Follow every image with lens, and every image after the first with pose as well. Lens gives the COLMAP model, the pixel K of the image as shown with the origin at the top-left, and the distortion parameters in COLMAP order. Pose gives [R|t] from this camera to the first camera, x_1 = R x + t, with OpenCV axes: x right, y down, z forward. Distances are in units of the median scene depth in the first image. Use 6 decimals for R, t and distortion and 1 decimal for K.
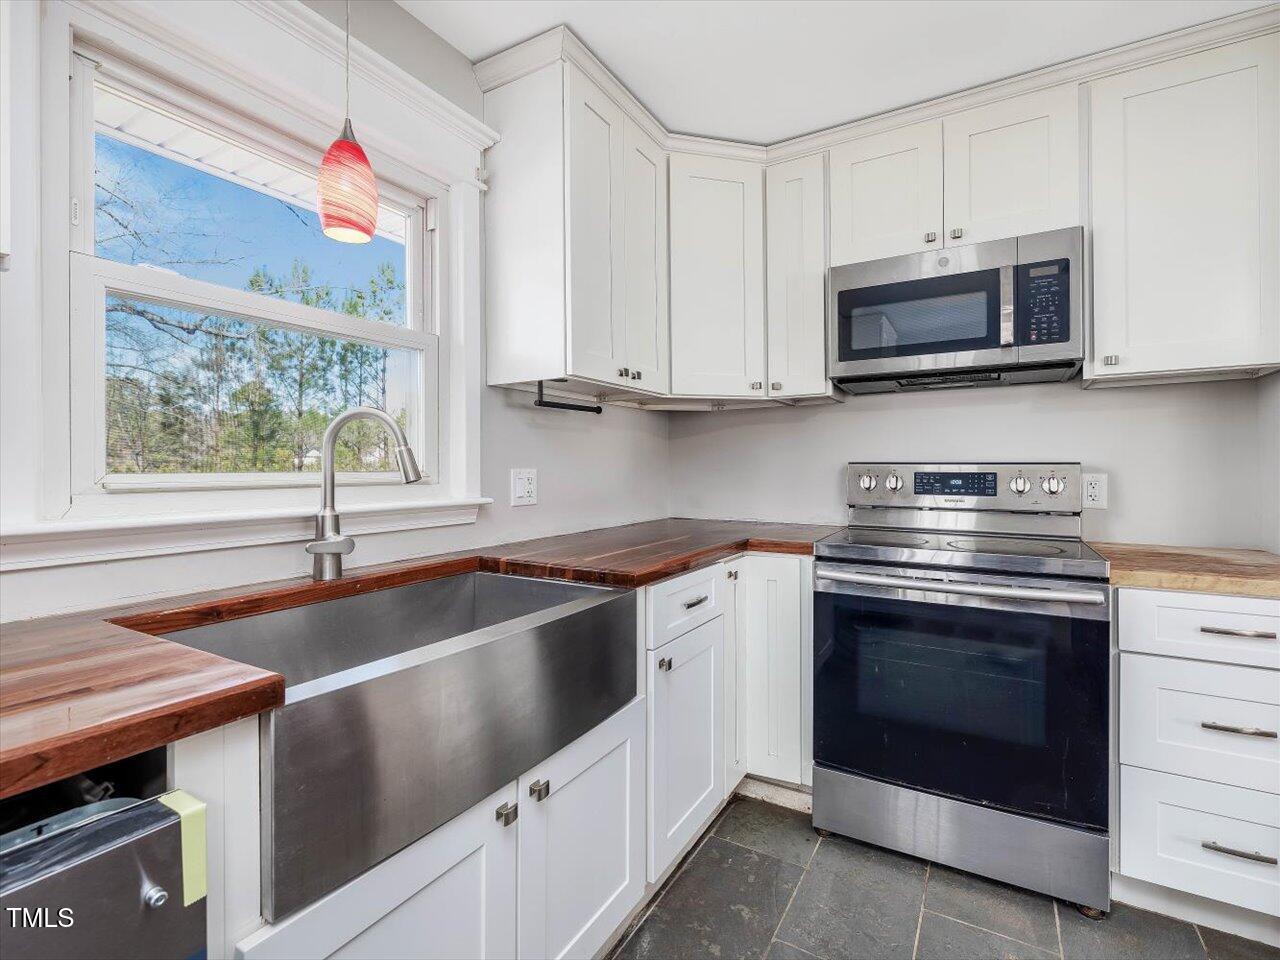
lens RADIAL K [[602.3, 0, 646.9], [0, 602.3, 466.1], [0, 0, 1]] dist [-0.002602, -0.000151]
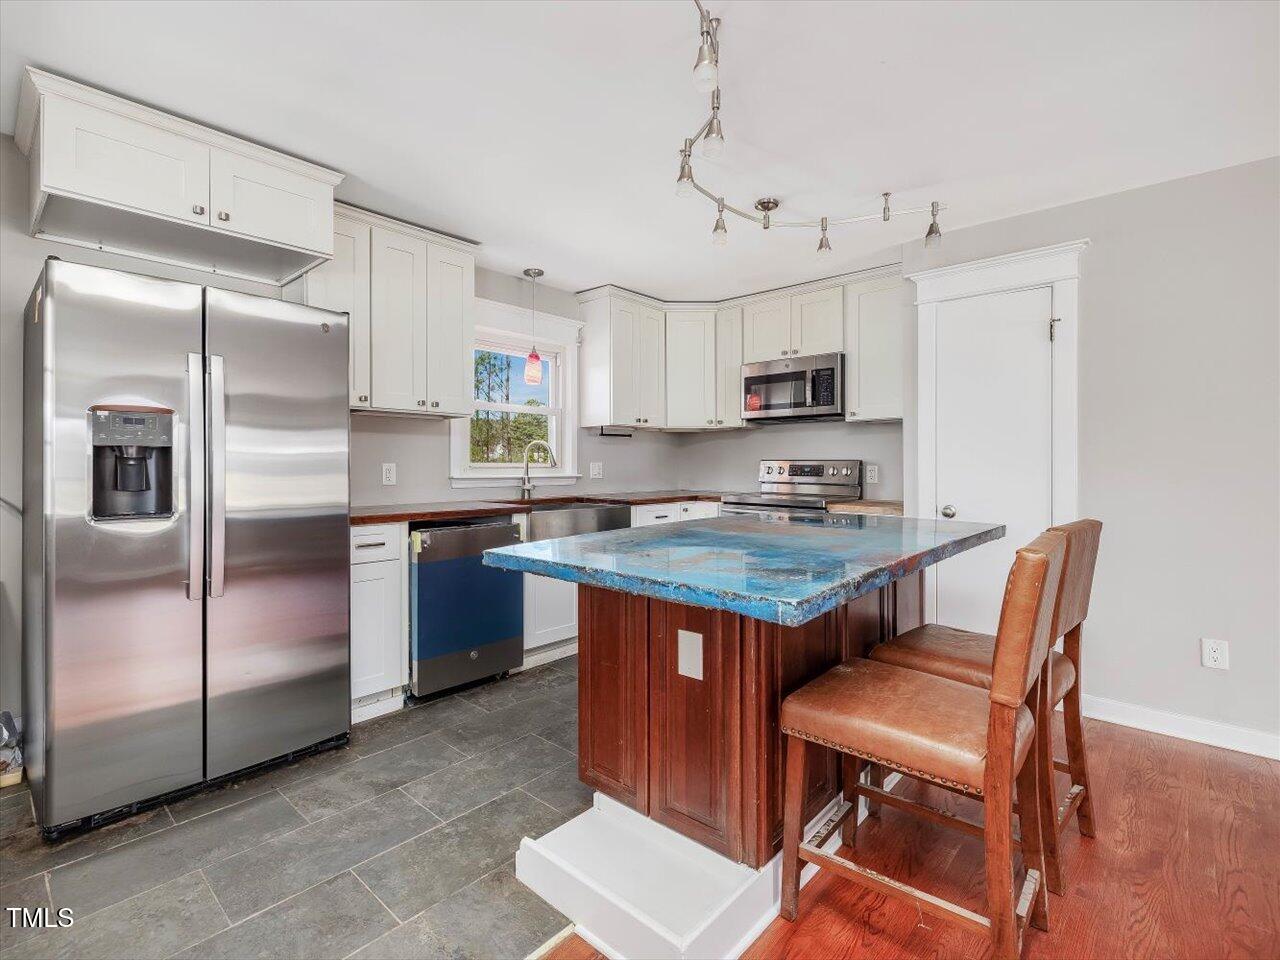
lens RADIAL K [[604.7, 0, 632.6], [0, 604.7, 466.4], [0, 0, 1]] dist [0.002383, 0.000824]
pose [[0.980126, 0.004040, -0.198333, 0.398537], [-0.003026, 0.999981, 0.005413, 0.007144], [0.198352, -0.004705, 0.980120, -1.262677]]
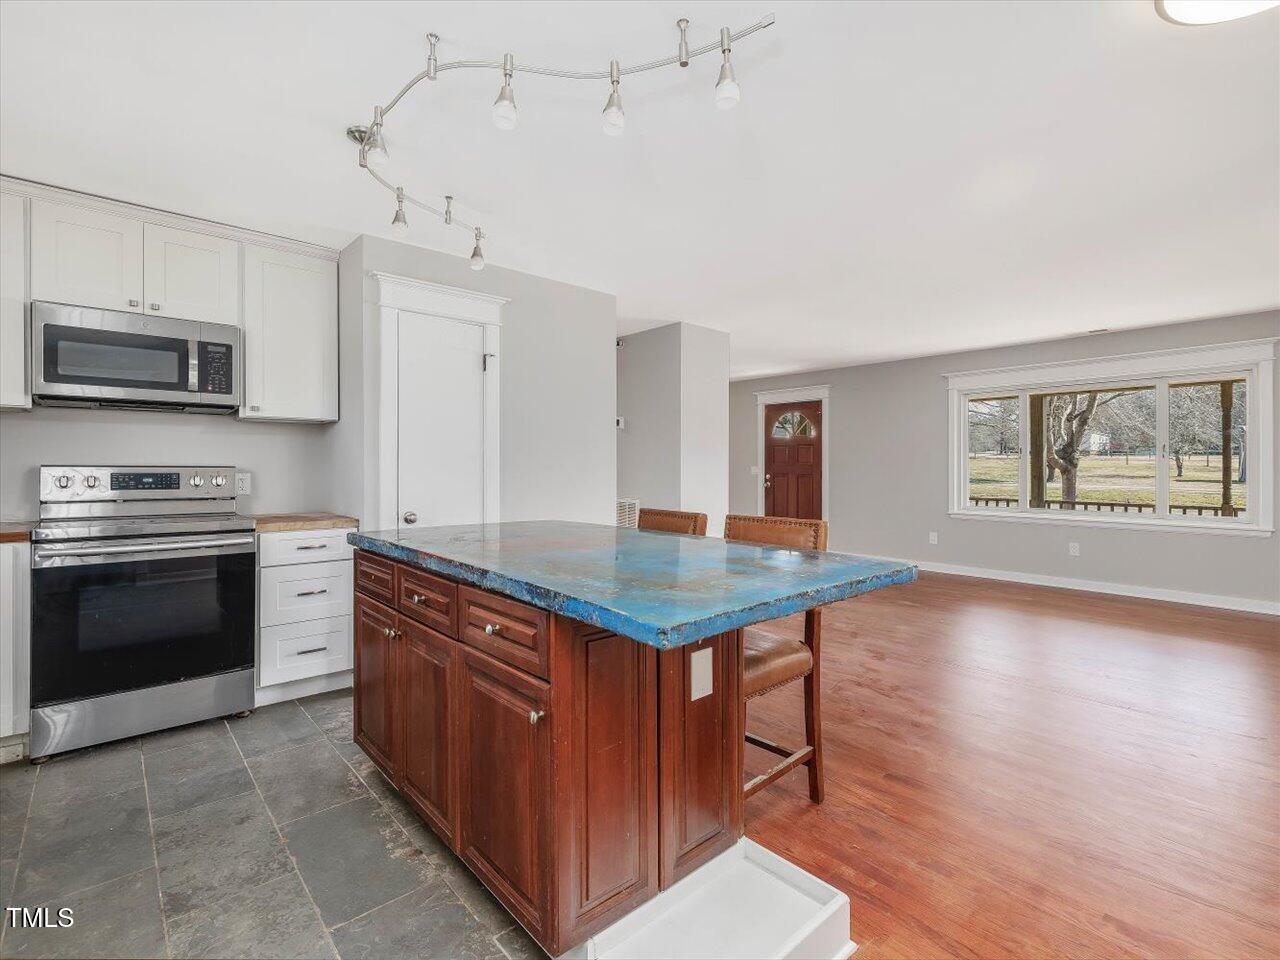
lens RADIAL K [[604.7, 0, 632.6], [0, 604.7, 466.4], [0, 0, 1]] dist [0.002383, 0.000824]
pose [[0.320383, 0.004792, 0.947276, -0.514901], [-0.002226, 0.999988, -0.004306, -0.001536], [-0.947286, -0.000729, 0.320389, -0.574218]]
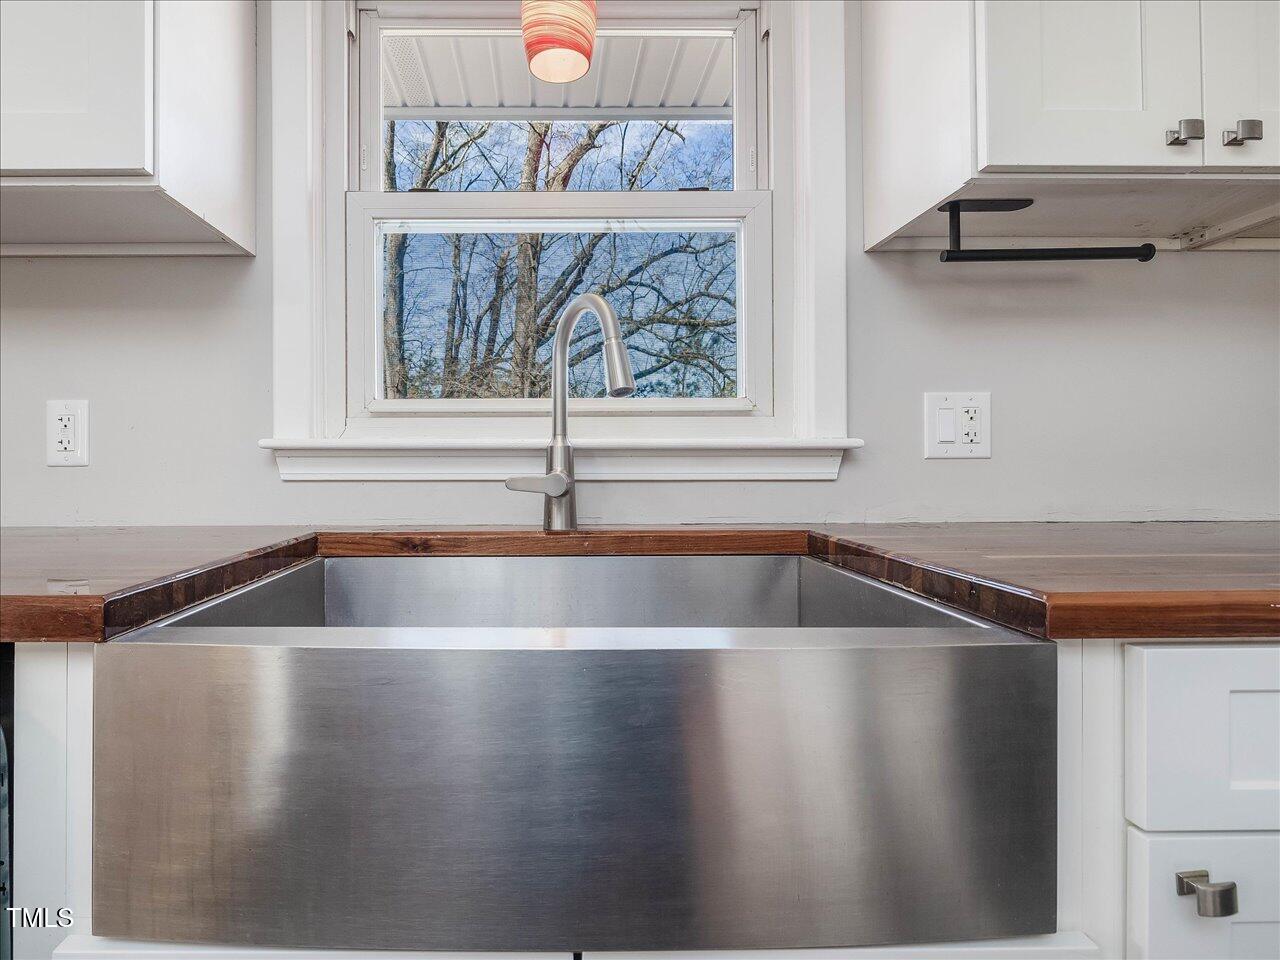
lens RADIAL K [[647.5, 0, 554.0], [0, 647.5, 459.6], [0, 0, 1]] dist [-0.000324, -0.000416]
pose [[0.511224, -0.000260, -0.859447, 0.123043], [0.003566, 0.999992, 0.001819, 0.067508], [0.859440, -0.003994, 0.511221, 0.398759]]
